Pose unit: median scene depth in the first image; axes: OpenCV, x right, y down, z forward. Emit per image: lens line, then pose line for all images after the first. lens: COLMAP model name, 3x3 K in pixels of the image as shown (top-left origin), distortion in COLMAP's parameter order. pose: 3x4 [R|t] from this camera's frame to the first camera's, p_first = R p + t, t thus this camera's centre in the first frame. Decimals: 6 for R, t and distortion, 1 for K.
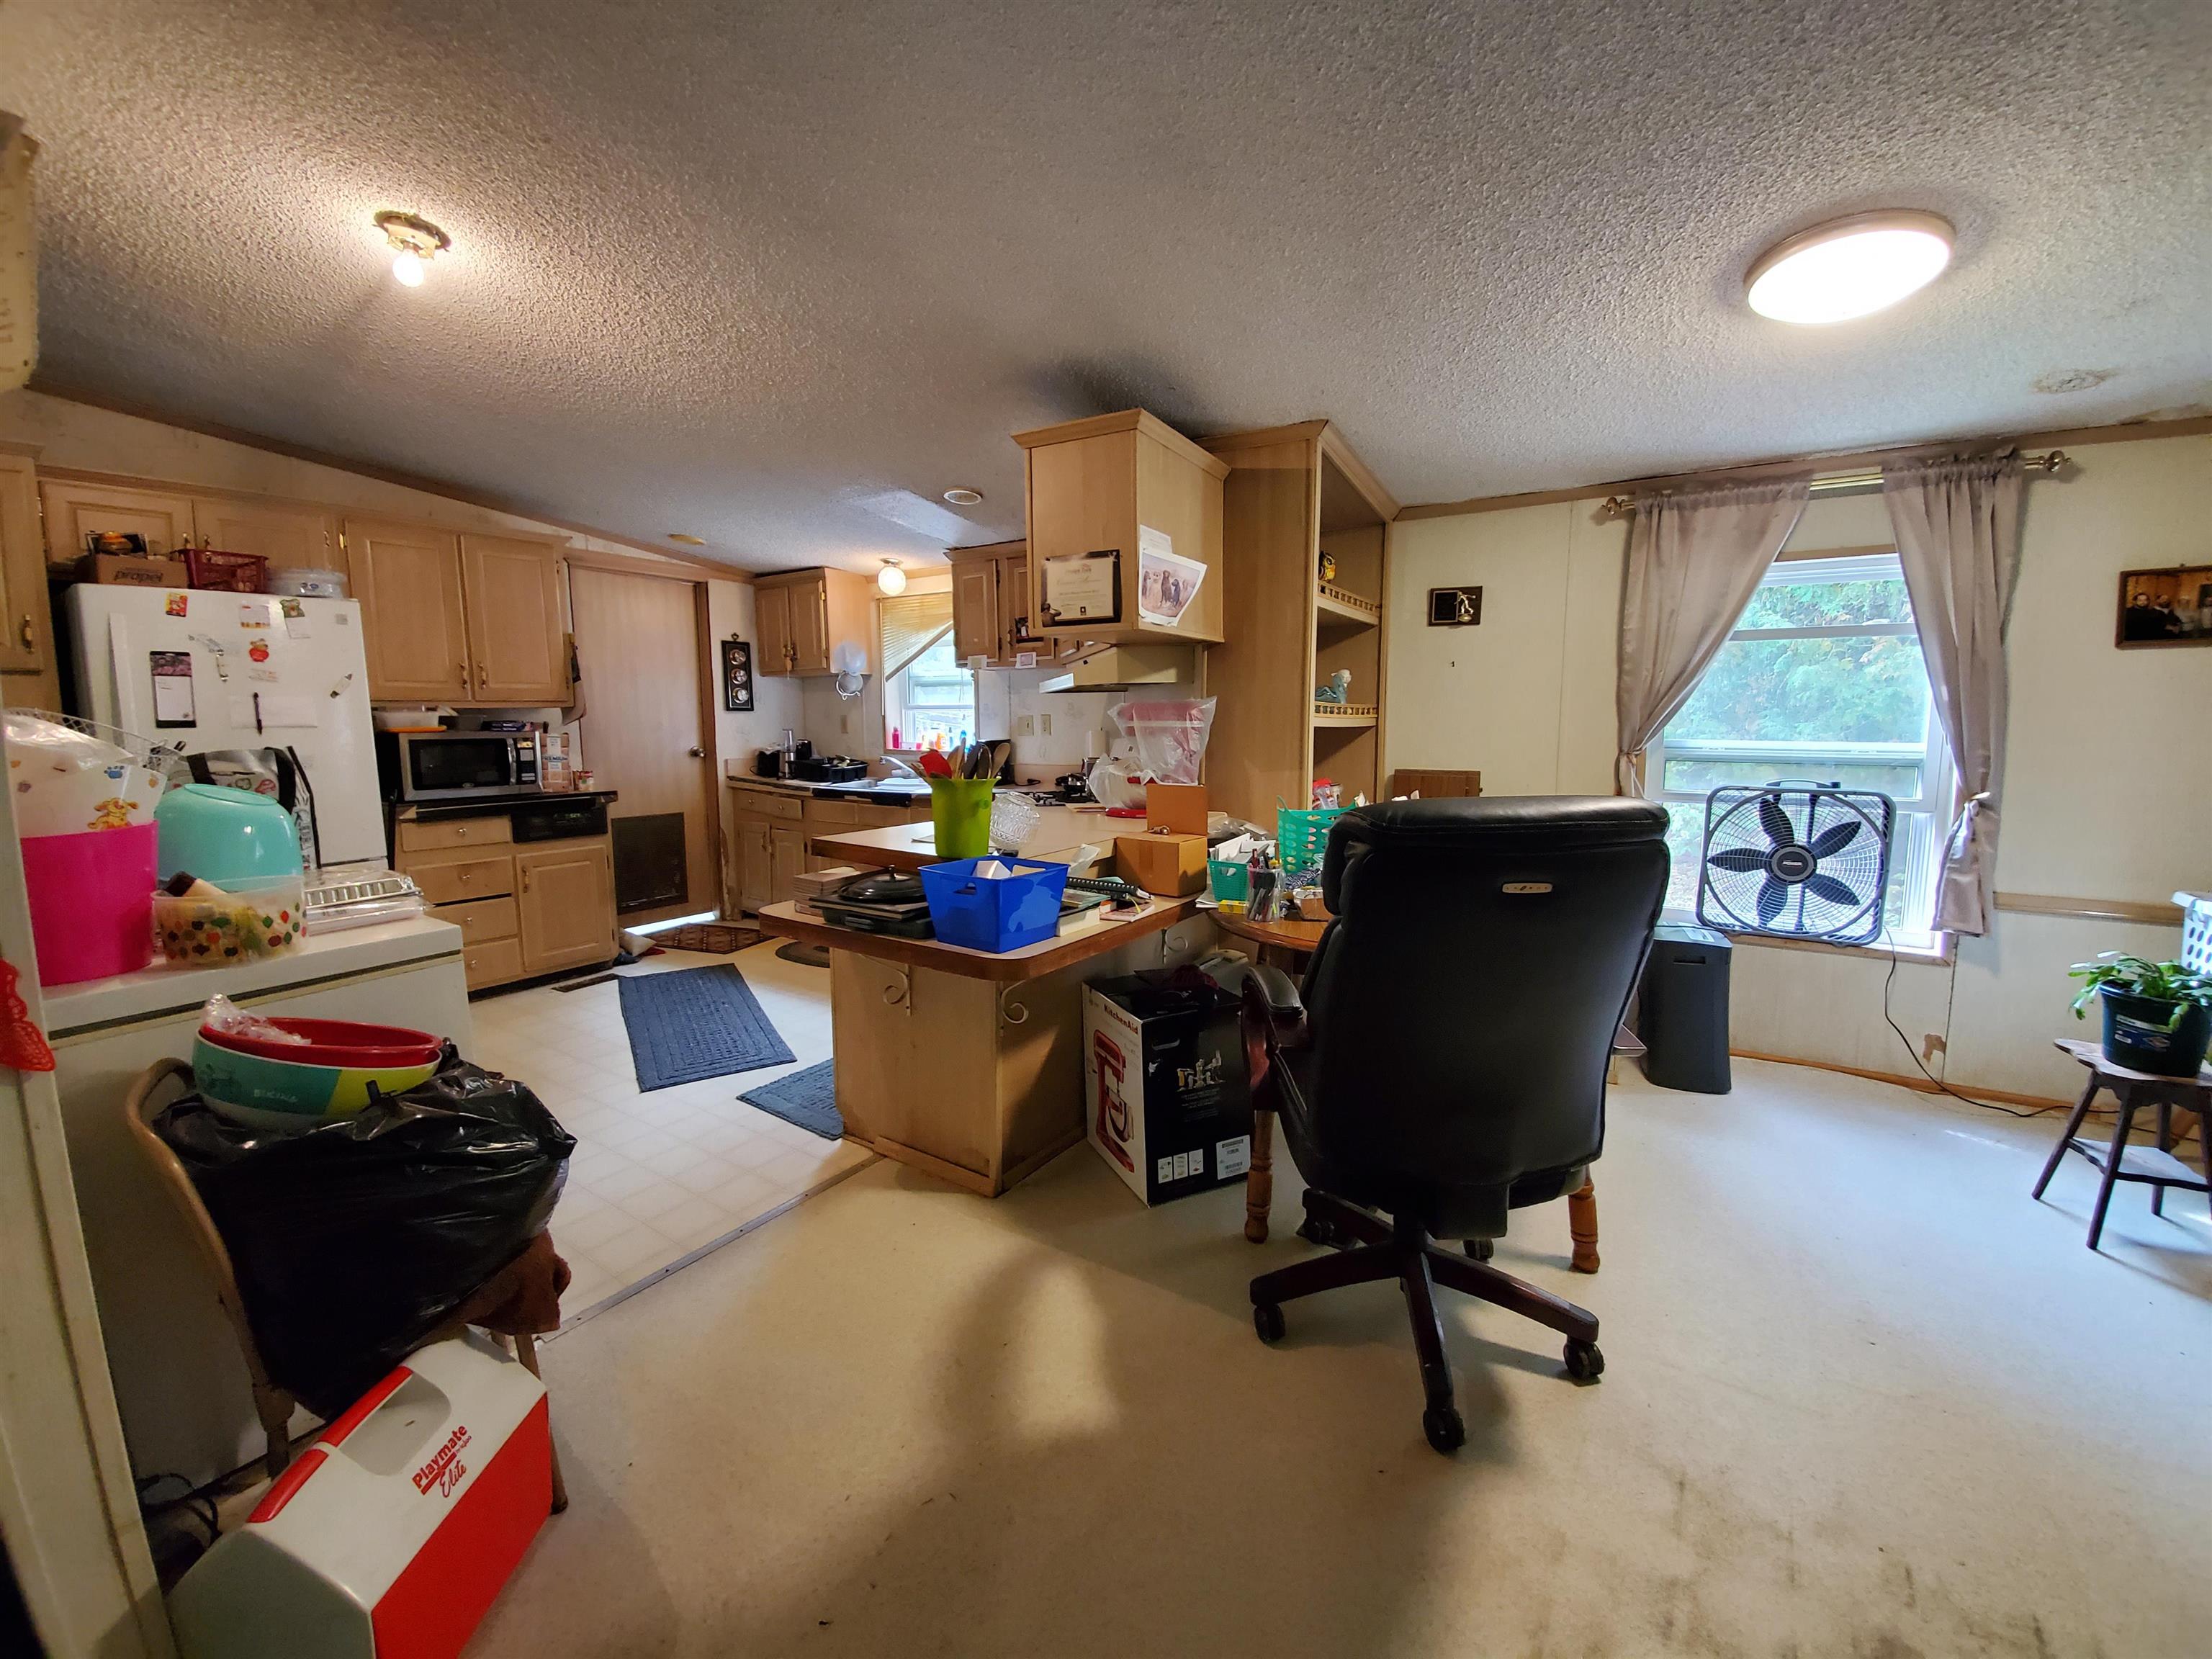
lens RADIAL K [[873.5, 0, 1119.0], [0, 873.5, 821.7], [0, 0, 1]] dist [0.007009, -0.015743]
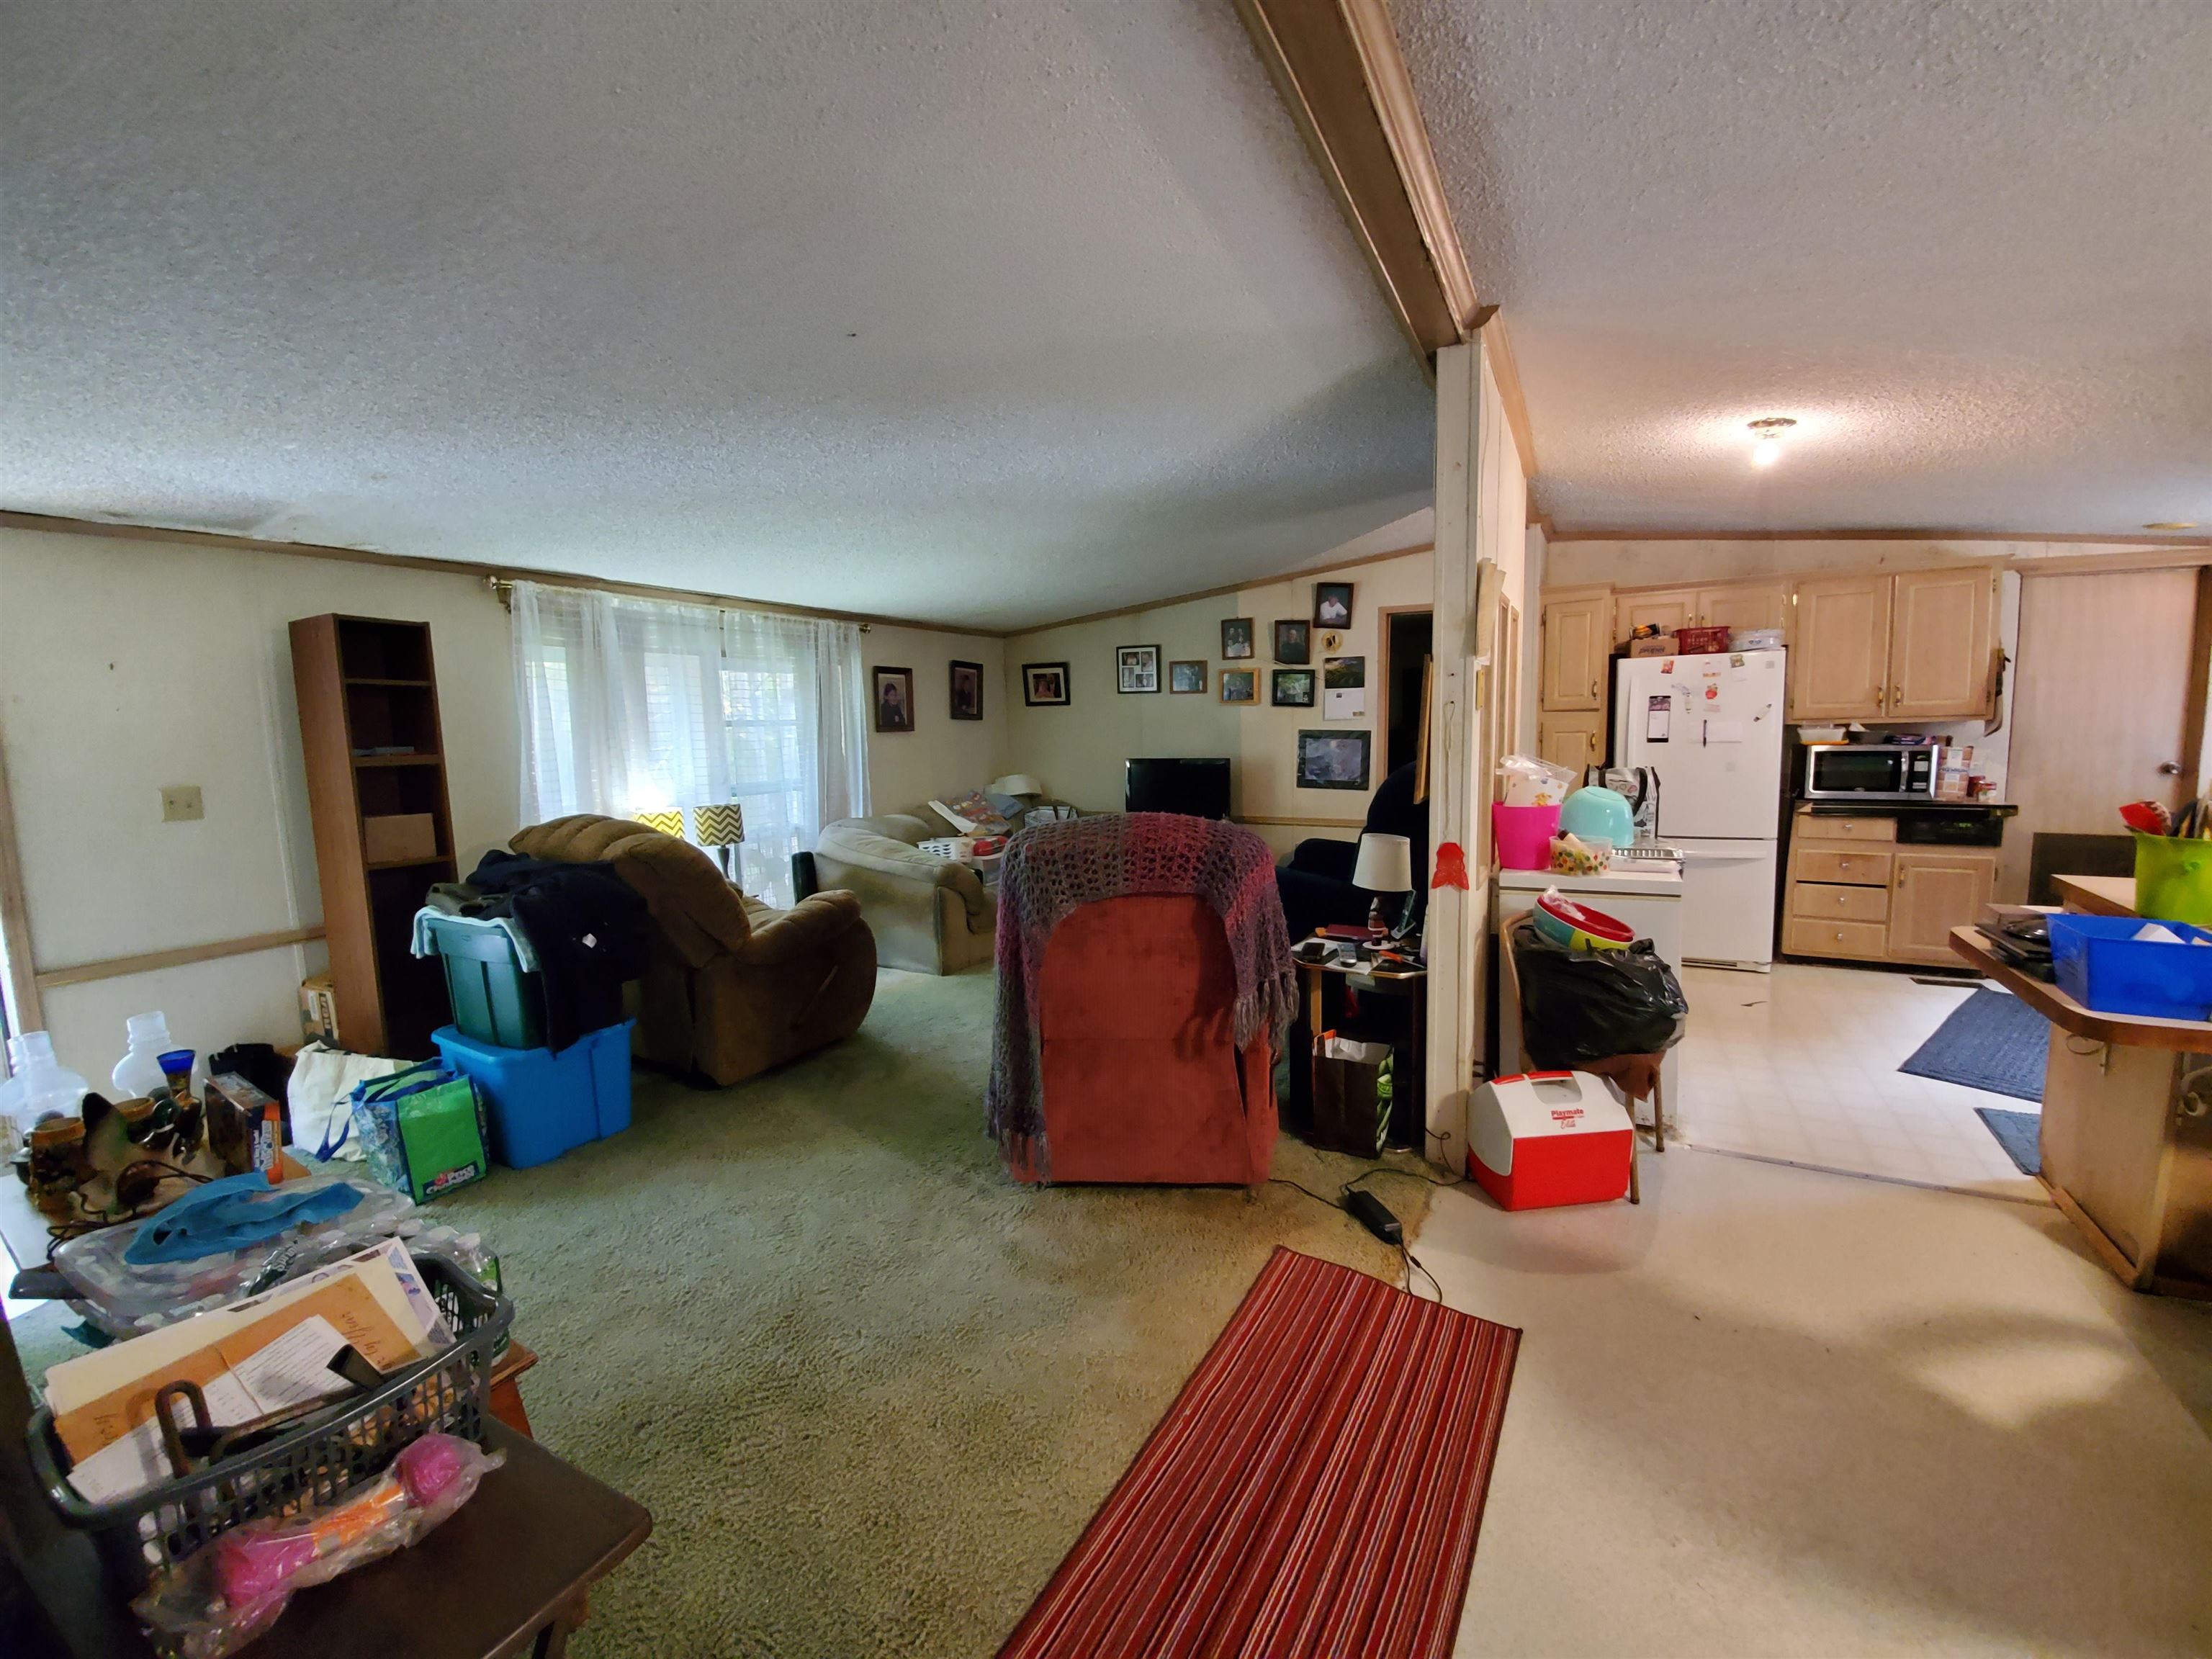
lens RADIAL K [[873.5, 0, 1119.0], [0, 873.5, 821.7], [0, 0, 1]] dist [0.007009, -0.015743]
pose [[0.075194, 0.113701, -0.990665, 0.474027], [-0.089288, 0.990255, 0.106877, -0.045095], [0.993163, 0.080418, 0.084613, -0.138563]]
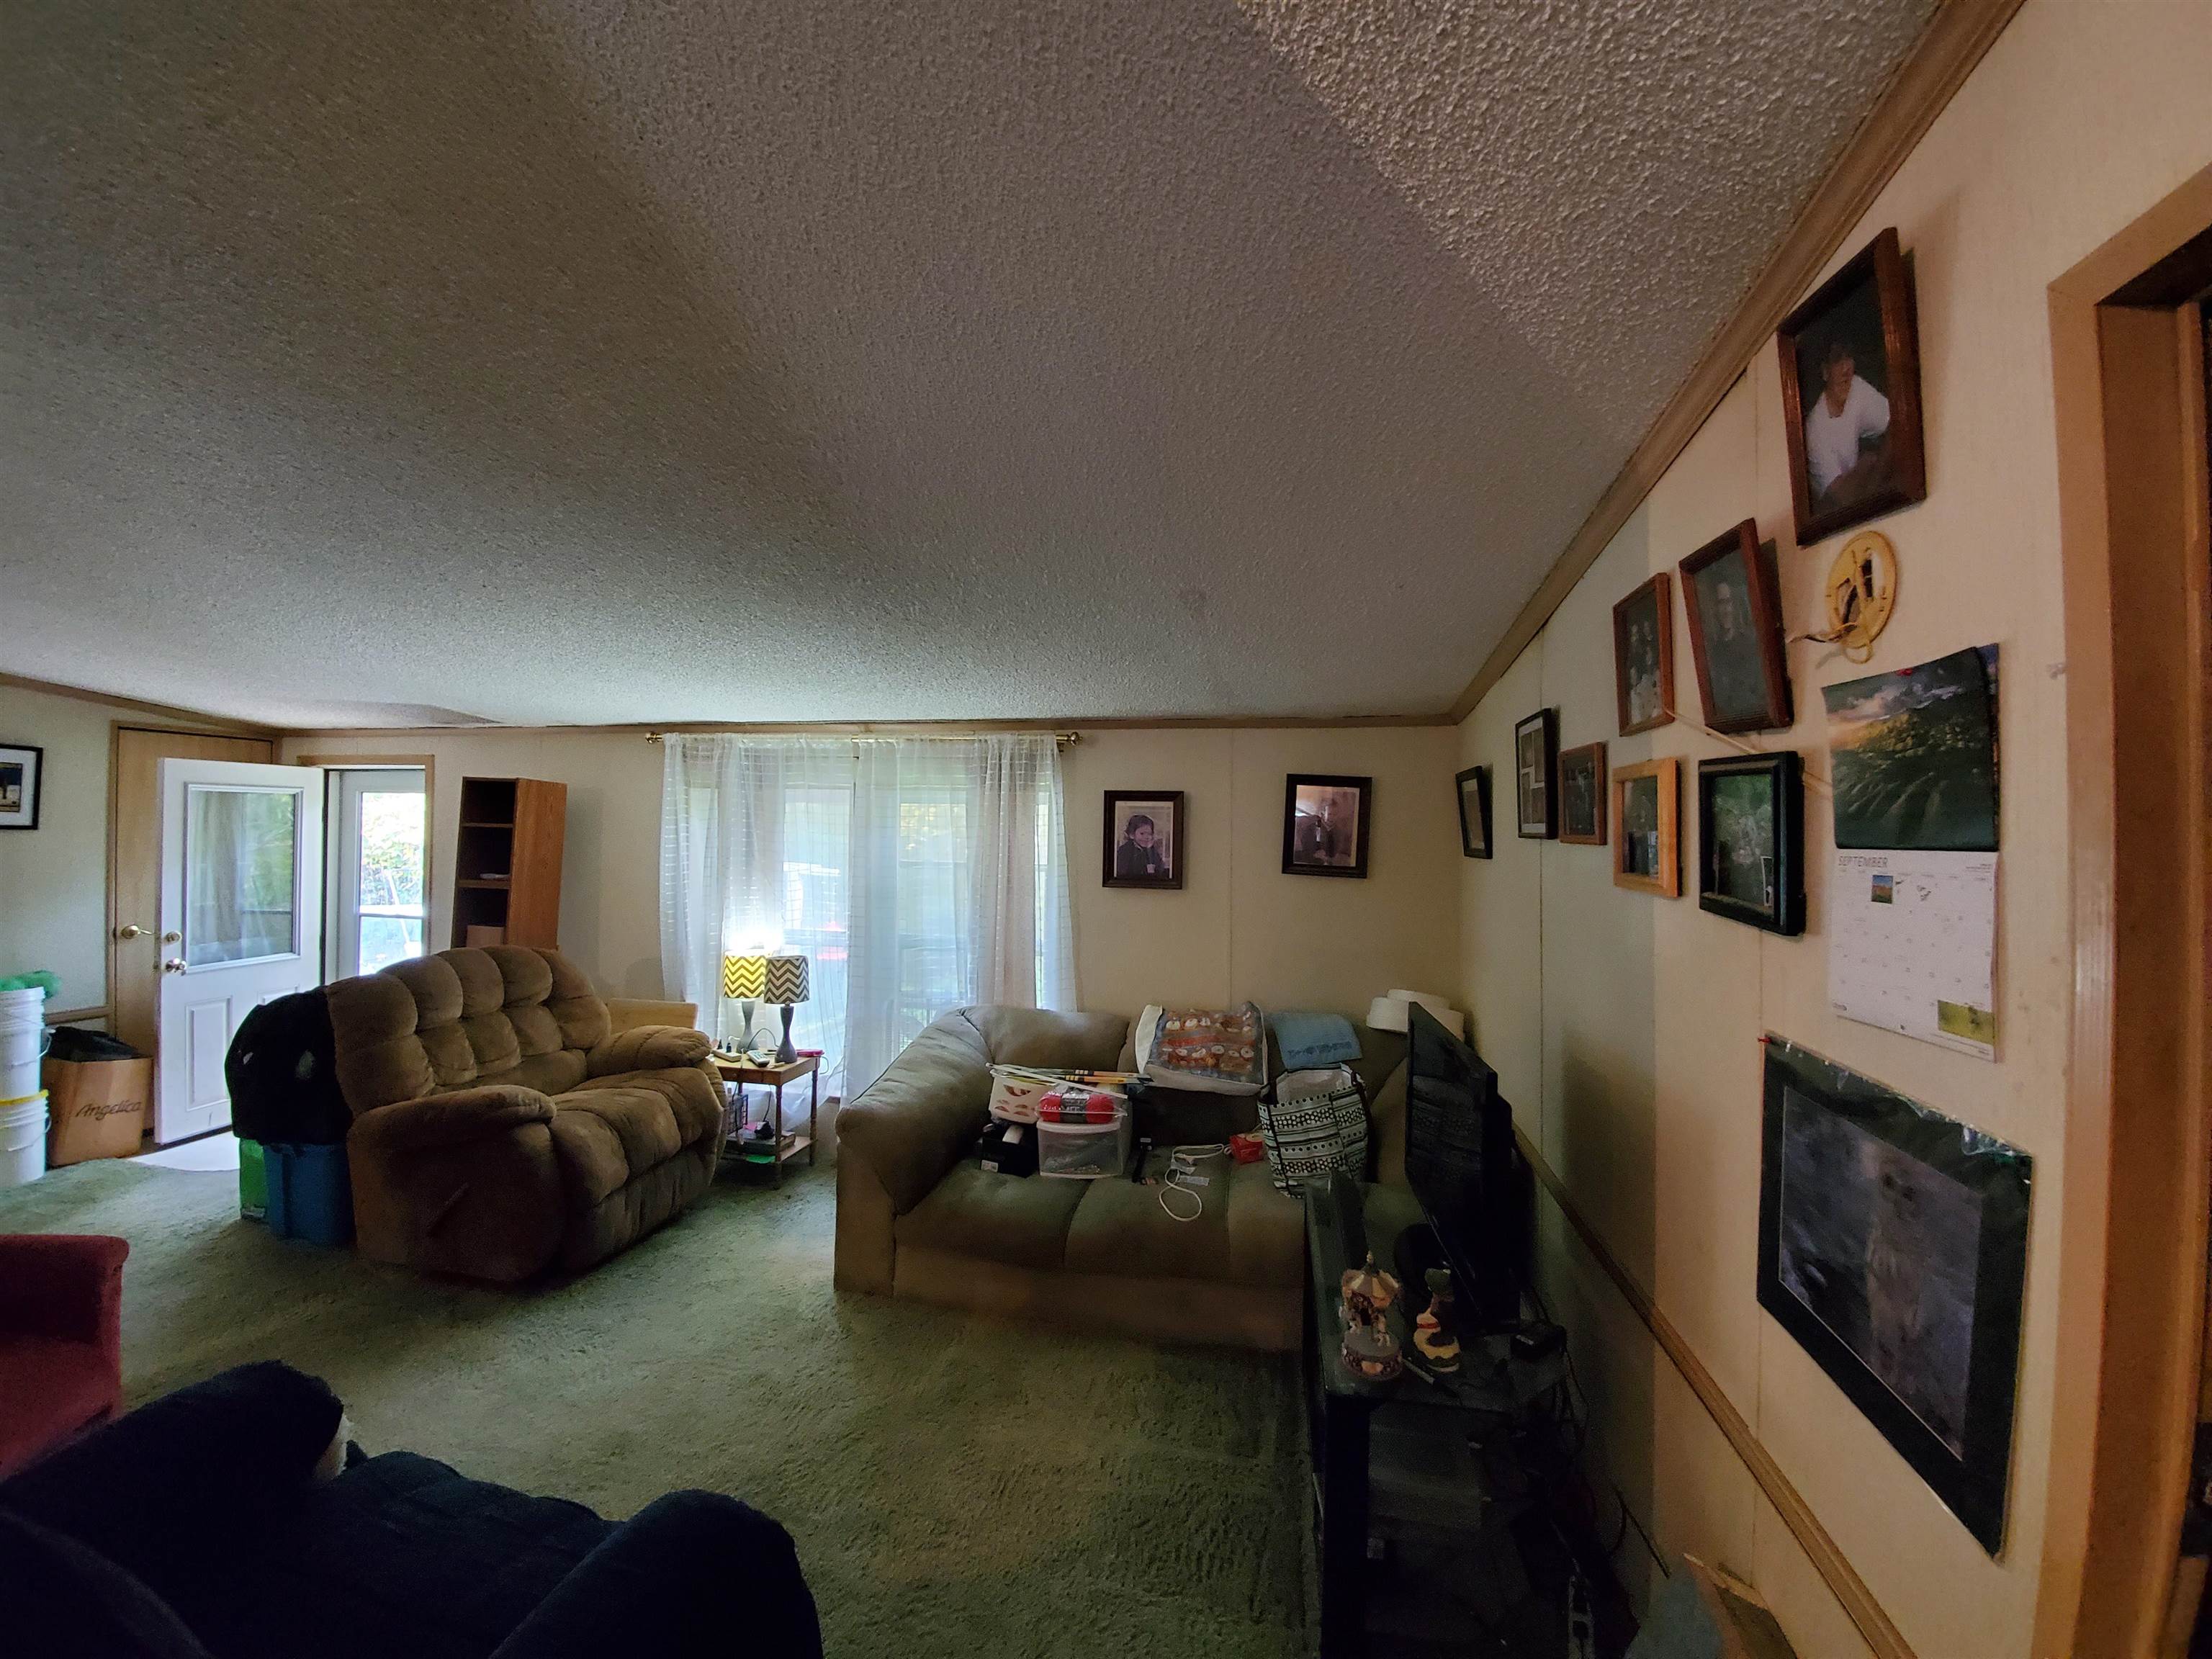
lens RADIAL K [[873.5, 0, 1119.0], [0, 873.5, 821.7], [0, 0, 1]] dist [0.007009, -0.015743]
pose [[-0.933222, -0.021854, -0.358635, -1.106280], [-0.056468, 0.994665, 0.086327, -0.203304], [0.354835, 0.100814, -0.929478, 0.722719]]
